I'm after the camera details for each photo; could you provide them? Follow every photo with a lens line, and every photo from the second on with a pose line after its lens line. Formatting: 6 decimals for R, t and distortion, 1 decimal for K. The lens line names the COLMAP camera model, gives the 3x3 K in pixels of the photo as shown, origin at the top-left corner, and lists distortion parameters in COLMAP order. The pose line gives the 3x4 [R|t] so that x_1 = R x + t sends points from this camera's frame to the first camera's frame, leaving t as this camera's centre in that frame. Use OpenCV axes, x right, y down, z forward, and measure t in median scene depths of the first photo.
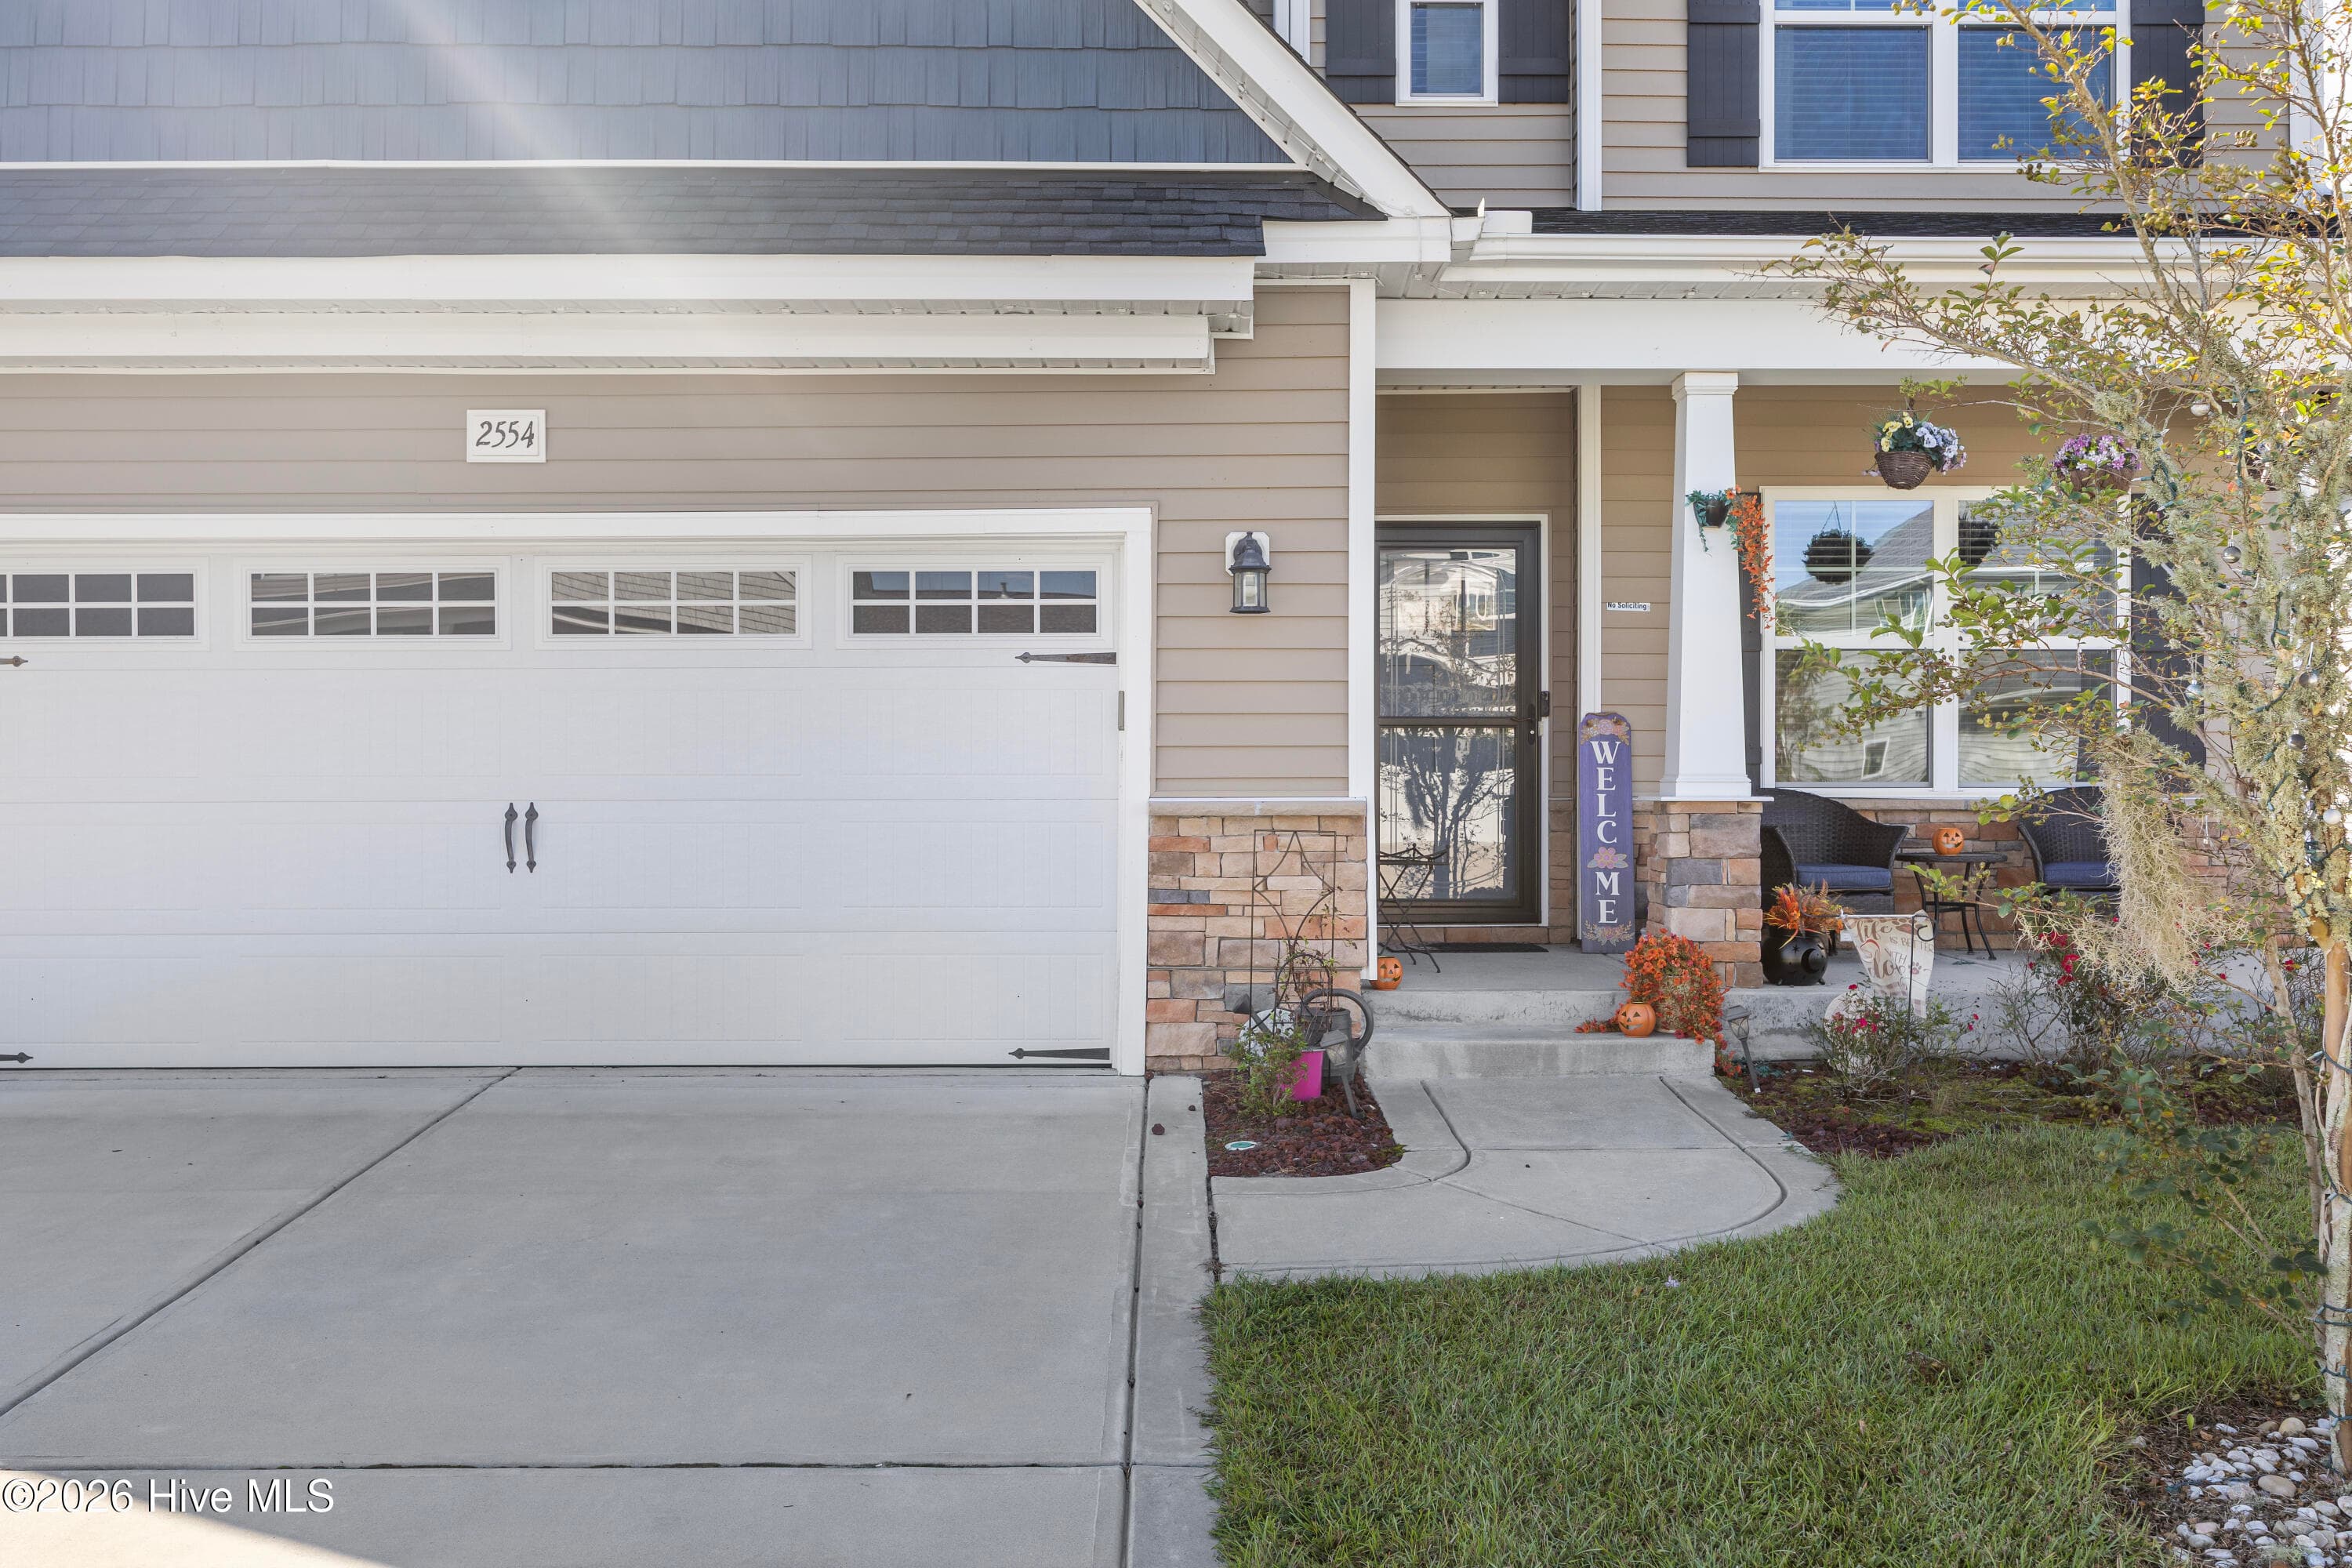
lens RADIAL K [[2008.4, 0, 1176.9], [0, 2008.4, 813.7], [0, 0, 1]] dist [-0.005188, -0.005532]
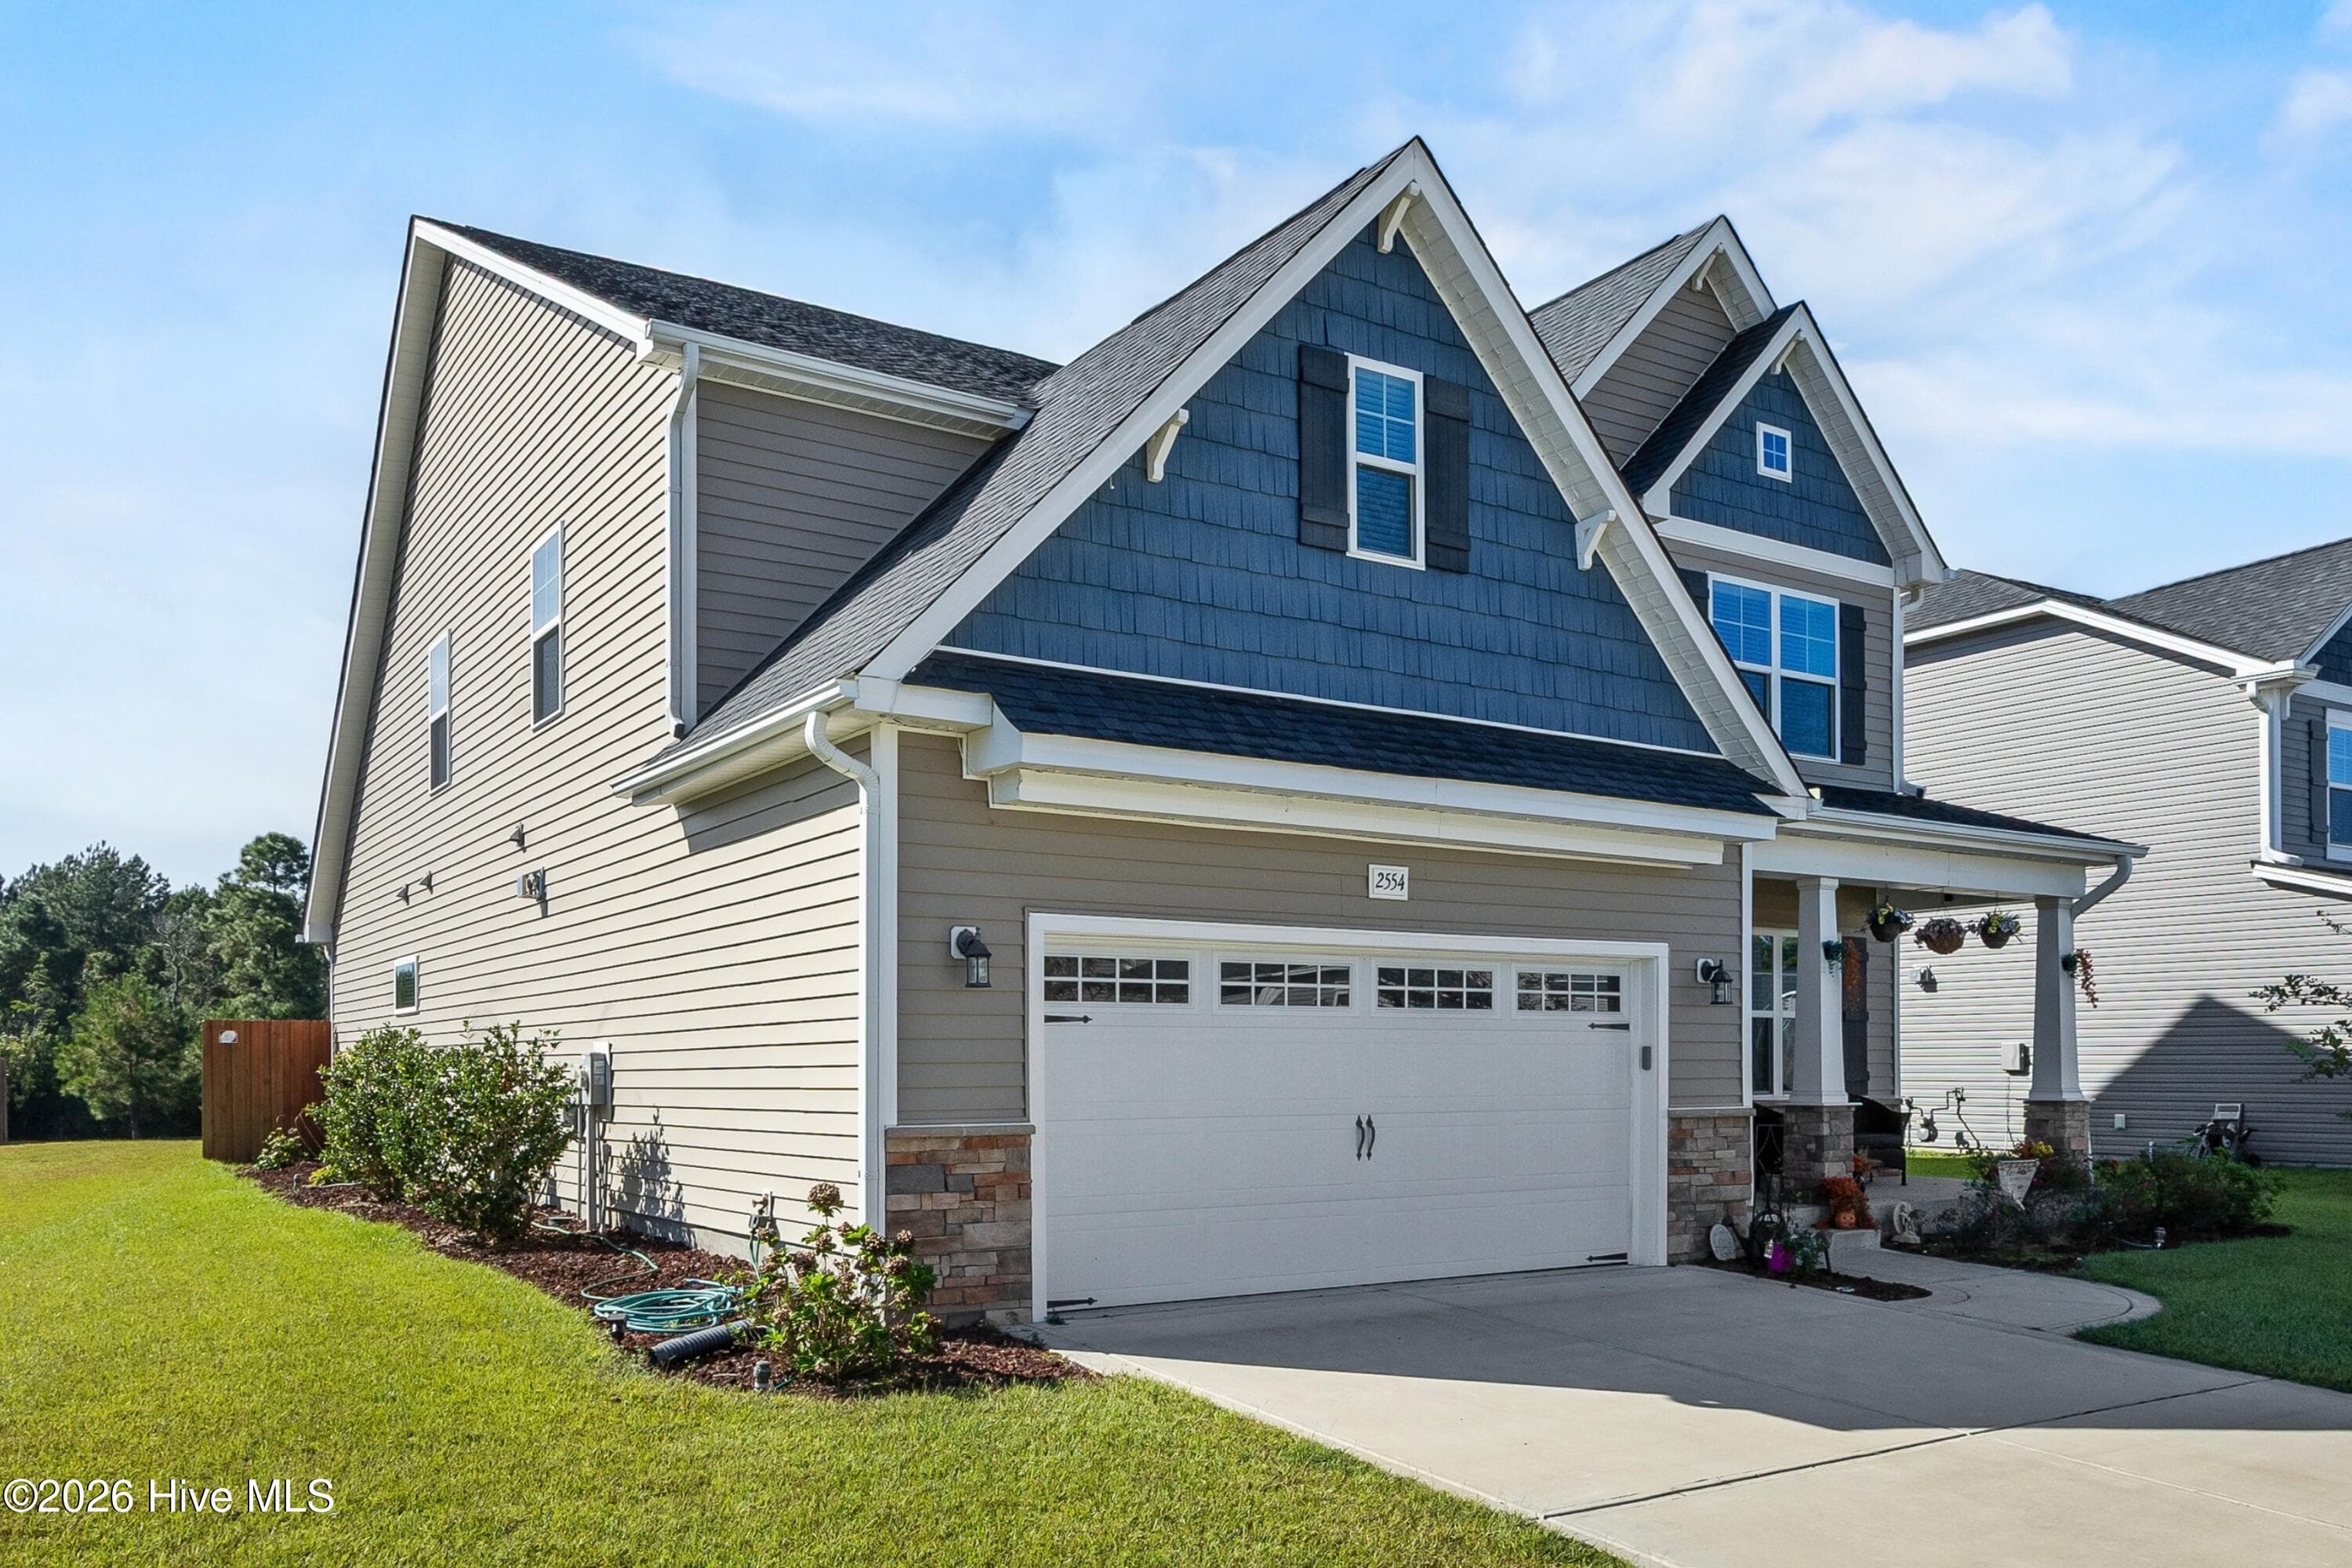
lens RADIAL K [[1799.0, 0, 1118.6], [0, 1799.0, 1075.0], [0, 0, 1]] dist [-0.010166, -0.004270]
pose [[0.847656, -0.002181, 0.530541, -1.262605], [0.007139, 0.999948, -0.007295, -0.028604], [-0.530498, 0.009971, 0.847628, -0.080546]]
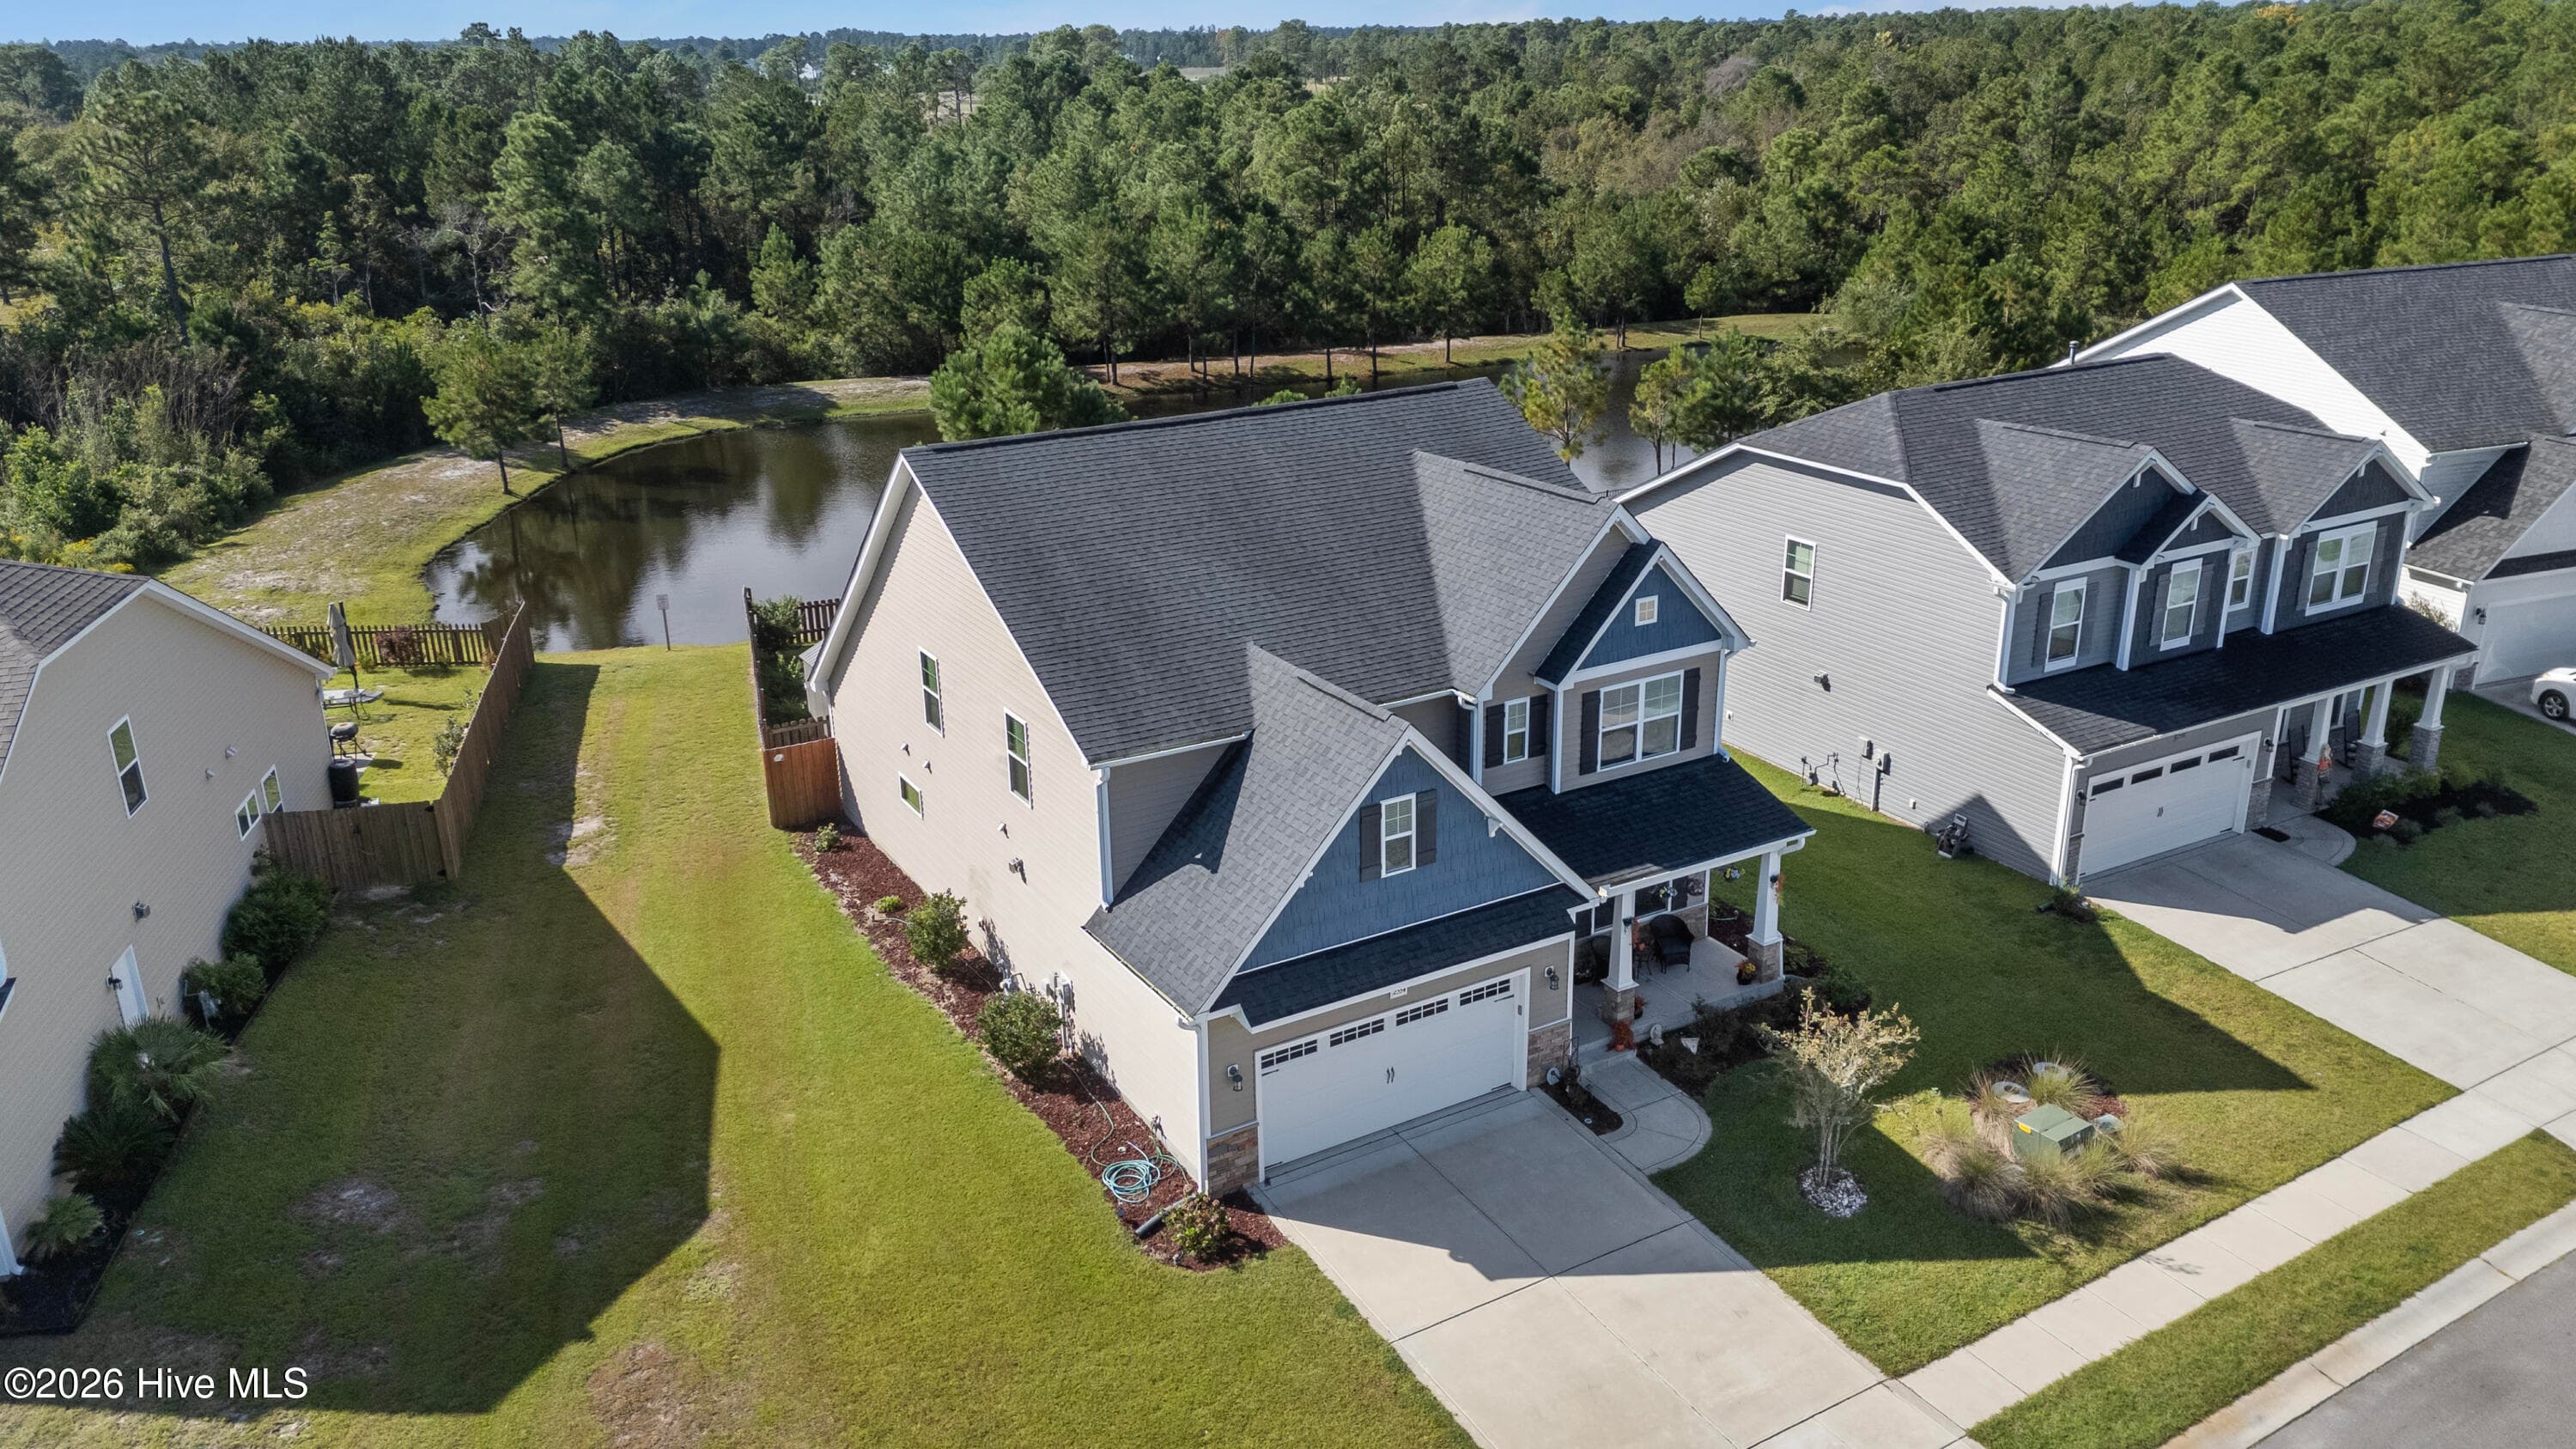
lens RADIAL K [[1880.3, 0, 1288.0], [0, 1880.3, 724.5], [0, 0, 1]] dist [0.088193, -0.107709]
pose [[0.863580, -0.184901, 0.469085, -2.150252], [0.021563, 0.943026, 0.332018, -1.903671], [-0.503750, -0.276610, 0.818366, -1.755230]]
